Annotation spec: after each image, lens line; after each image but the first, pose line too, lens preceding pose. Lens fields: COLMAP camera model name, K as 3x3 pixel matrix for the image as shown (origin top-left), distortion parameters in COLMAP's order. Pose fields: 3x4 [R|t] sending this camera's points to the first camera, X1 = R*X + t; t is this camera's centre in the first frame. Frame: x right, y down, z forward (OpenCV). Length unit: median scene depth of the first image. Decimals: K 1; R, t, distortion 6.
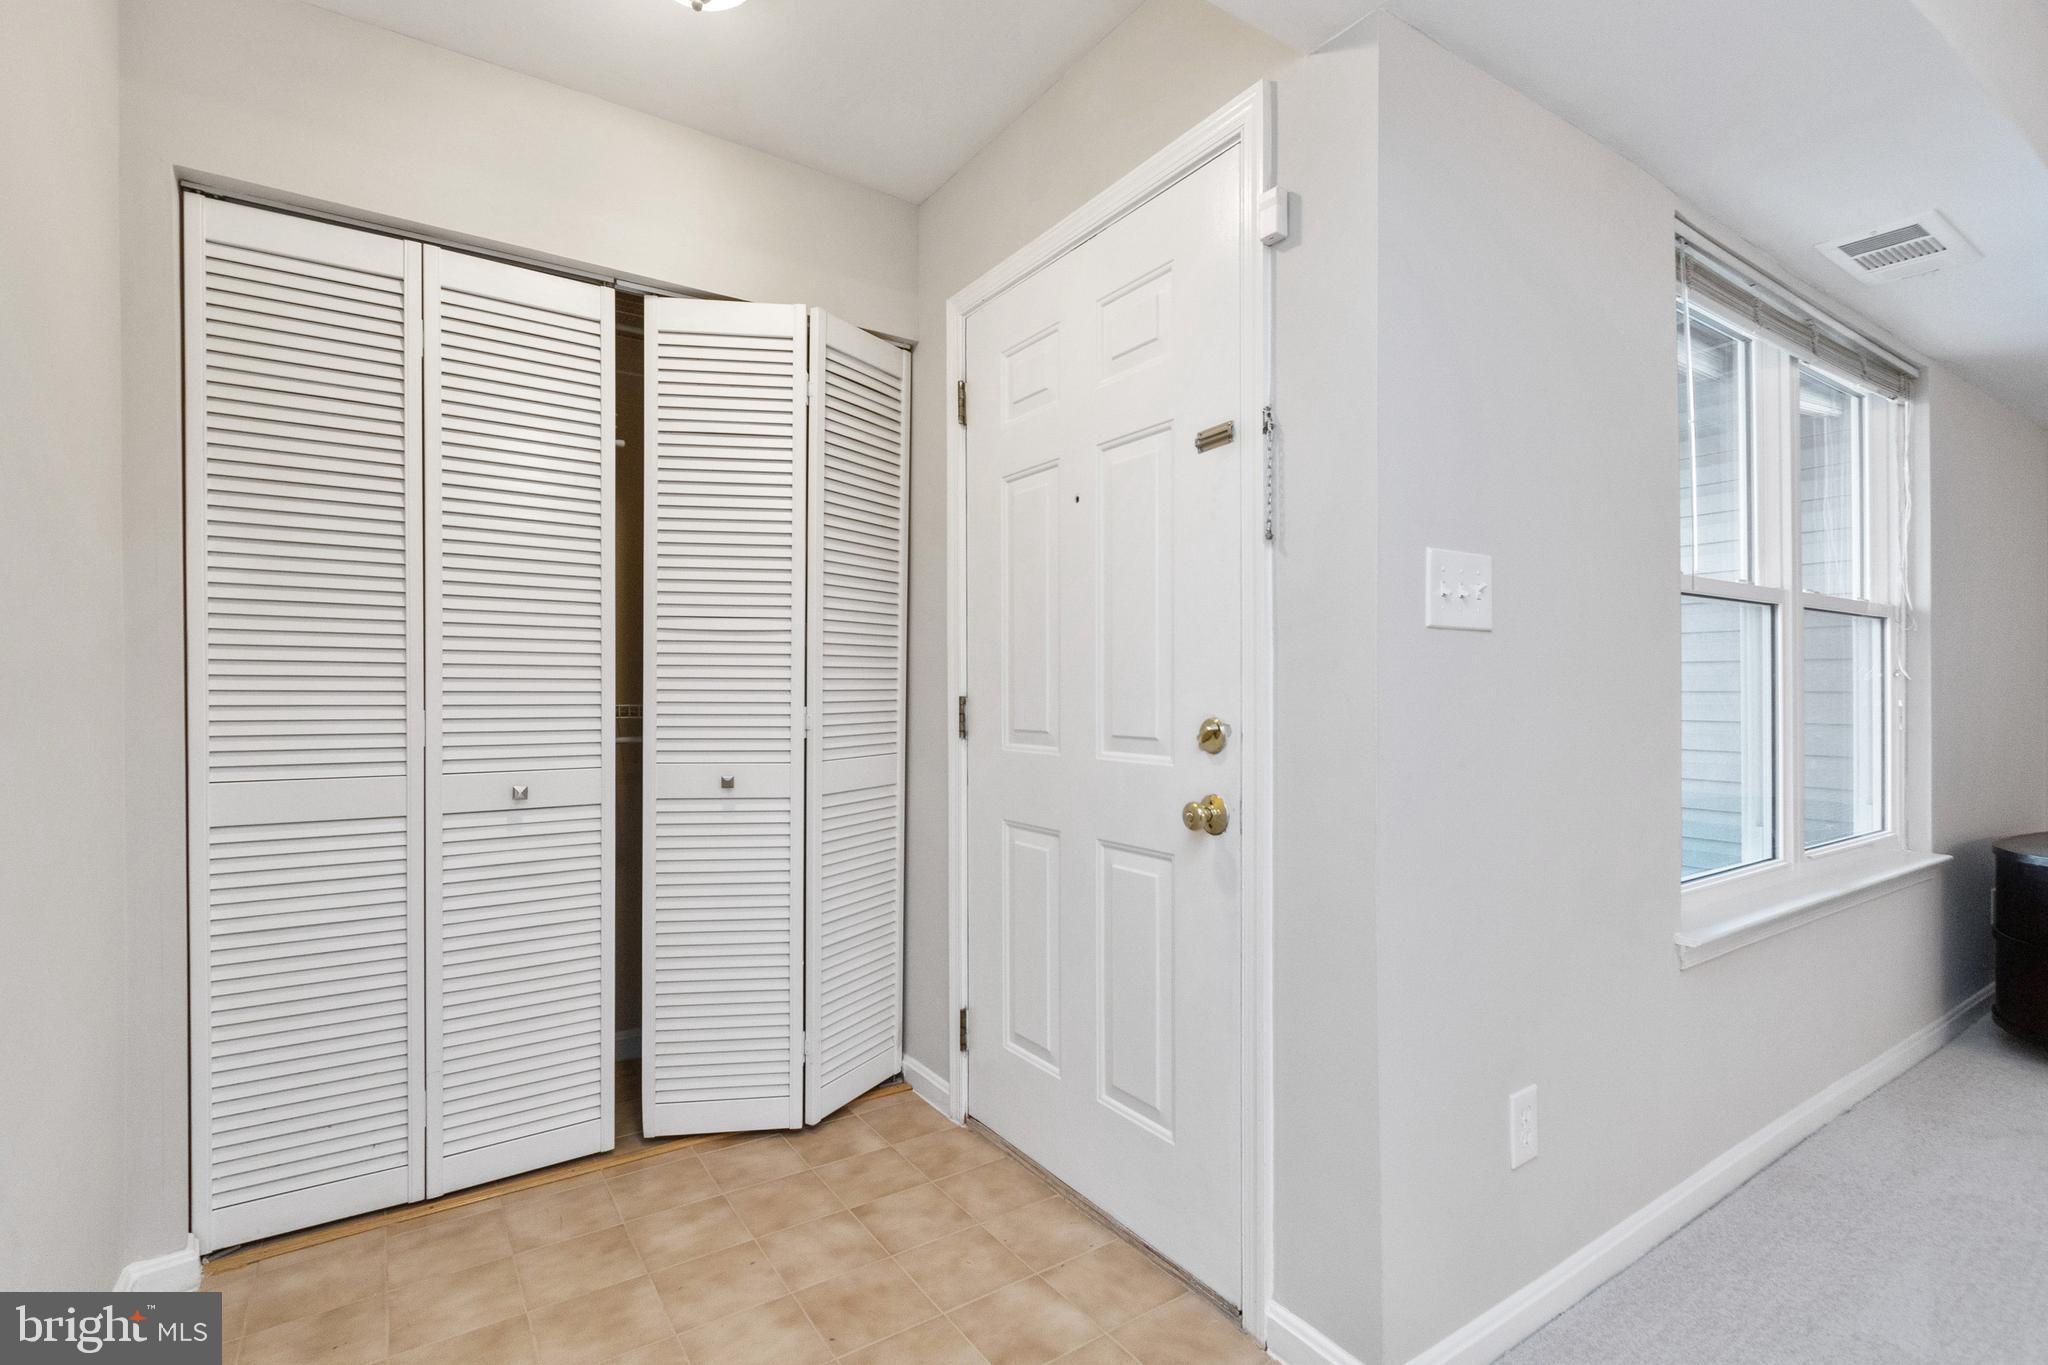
lens RADIAL K [[937.8, 0, 1032.3], [0, 937.8, 699.0], [0, 0, 1]] dist [0.028303, -0.016360]
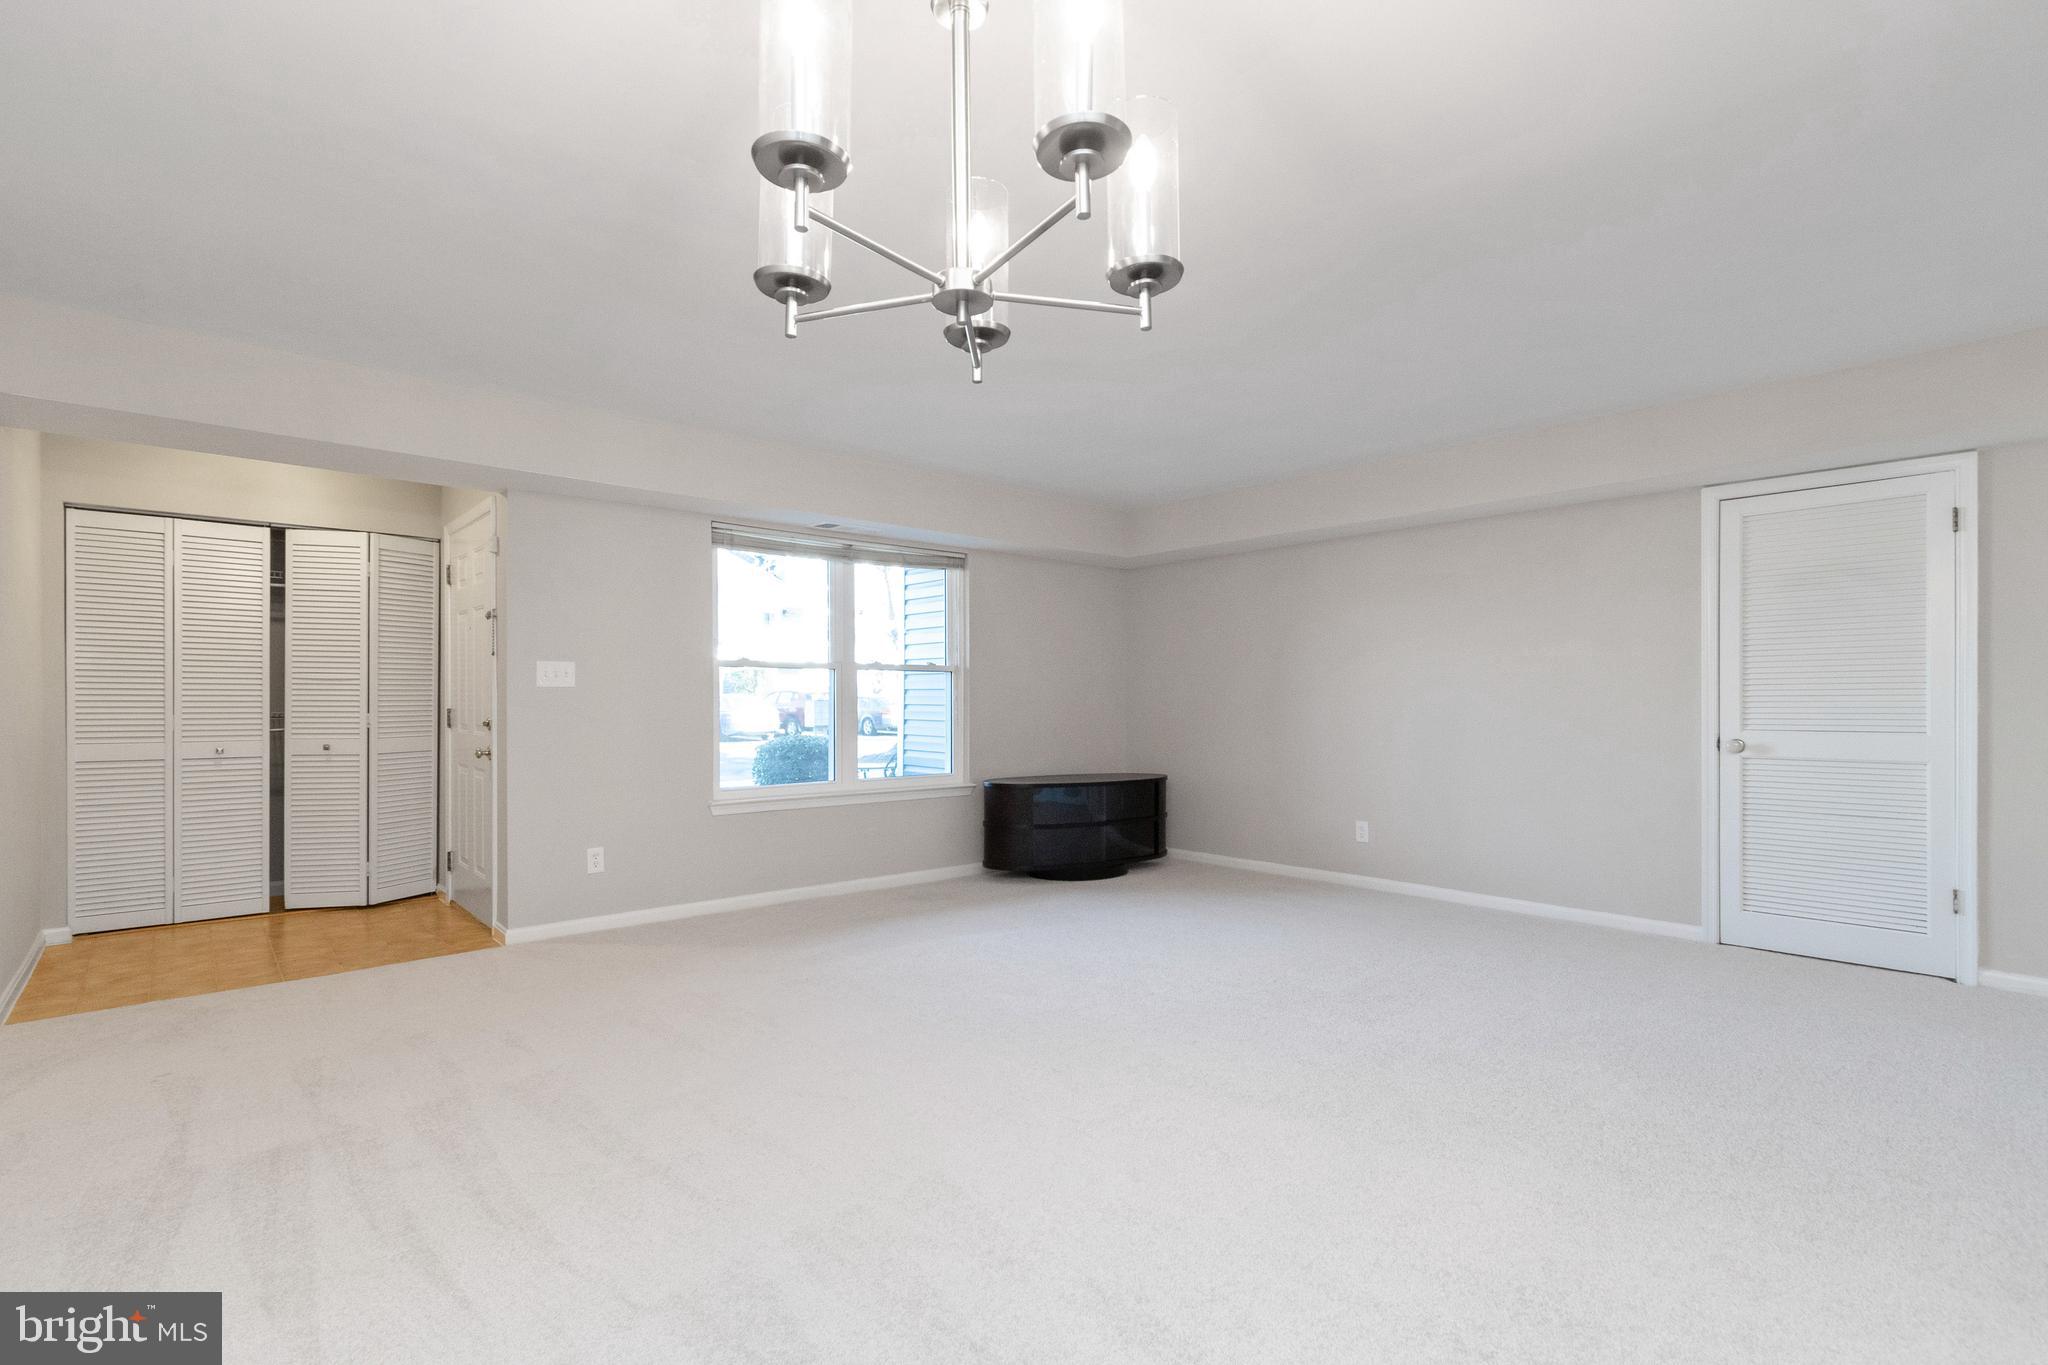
lens RADIAL K [[942.7, 0, 1028.6], [0, 942.7, 701.8], [0, 0, 1]] dist [-0.001596, -0.000060]
pose [[0.990718, 0.000536, 0.135935, 1.031312], [0.000081, 0.999990, -0.004535, -0.009029], [-0.135936, 0.004504, 0.990707, -1.446453]]
